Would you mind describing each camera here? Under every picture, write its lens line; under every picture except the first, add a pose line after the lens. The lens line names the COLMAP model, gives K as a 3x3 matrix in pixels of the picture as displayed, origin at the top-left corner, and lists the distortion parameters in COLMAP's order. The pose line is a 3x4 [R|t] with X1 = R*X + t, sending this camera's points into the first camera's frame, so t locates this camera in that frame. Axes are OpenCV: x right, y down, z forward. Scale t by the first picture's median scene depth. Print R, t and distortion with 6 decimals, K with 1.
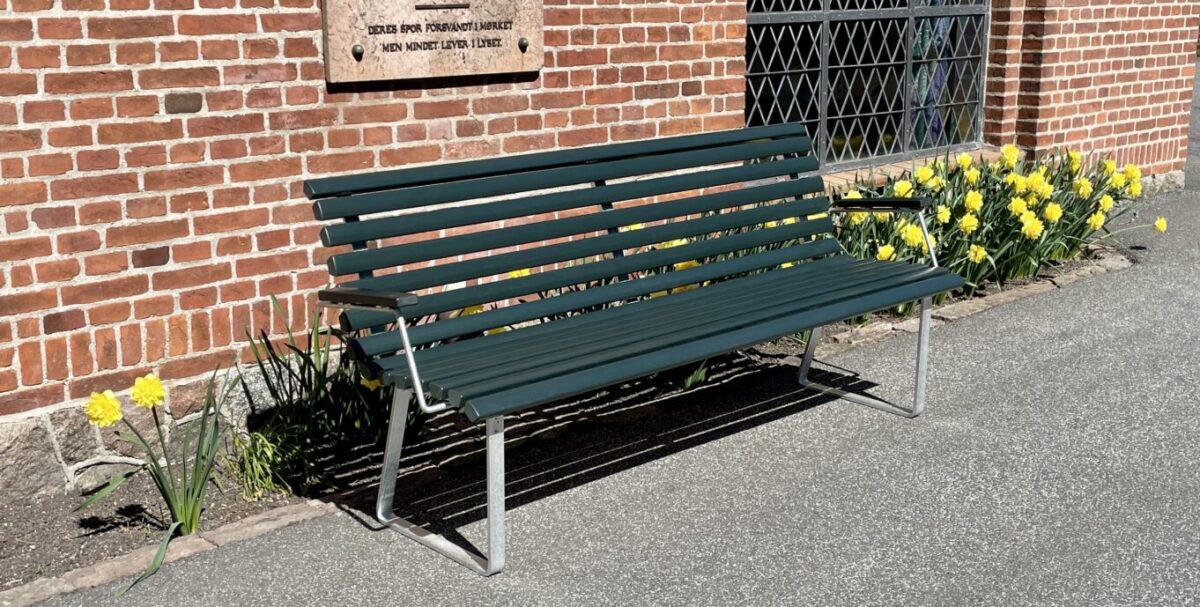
lens RADIAL K [[1674.7, 0, 600.0], [0, 1674.7, 303.5], [0, 0, 1]] dist [0.196600, -0.811754]
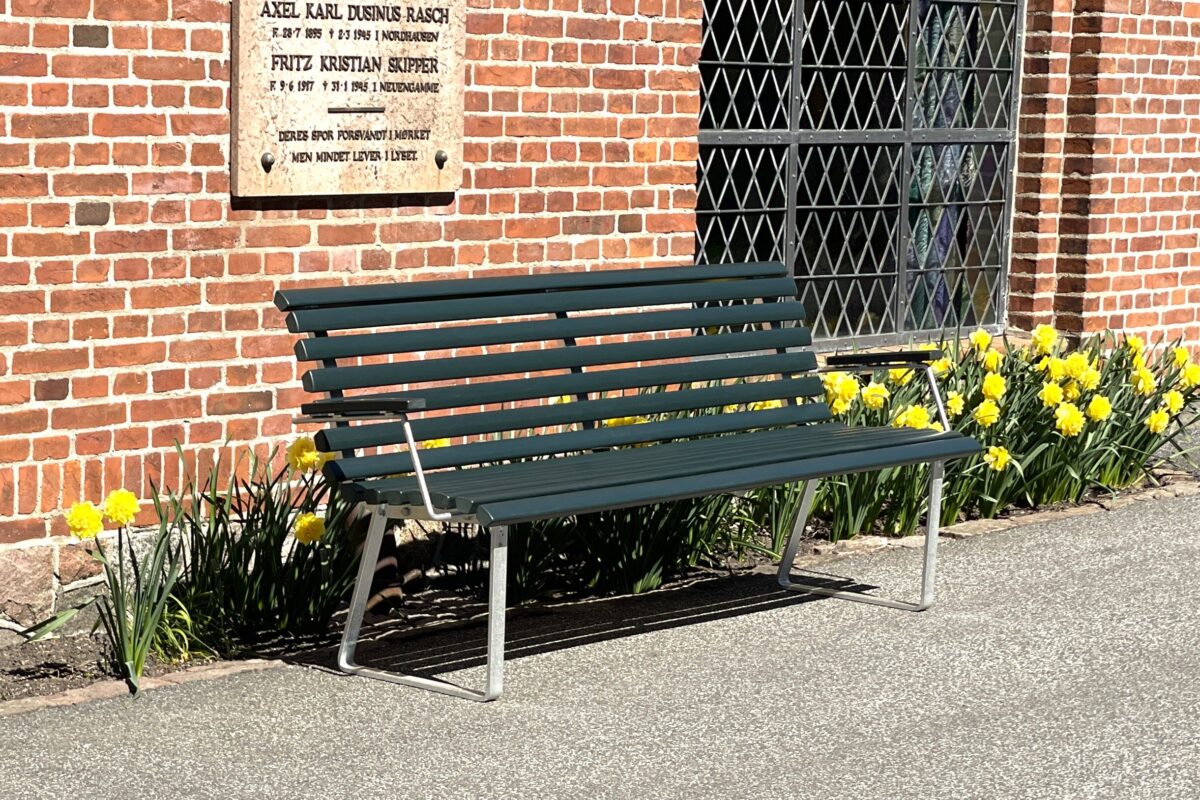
lens RADIAL K [[2497.3, 0, 600.0], [0, 2497.3, 400.0], [0, 0, 1]] dist [0.021655, 0.545402]
pose [[0.998071, 0.013464, 0.060603, -0.037765], [-0.009619, 0.997949, -0.063294, 0.033727], [-0.061331, 0.062589, 0.996153, -0.175626]]
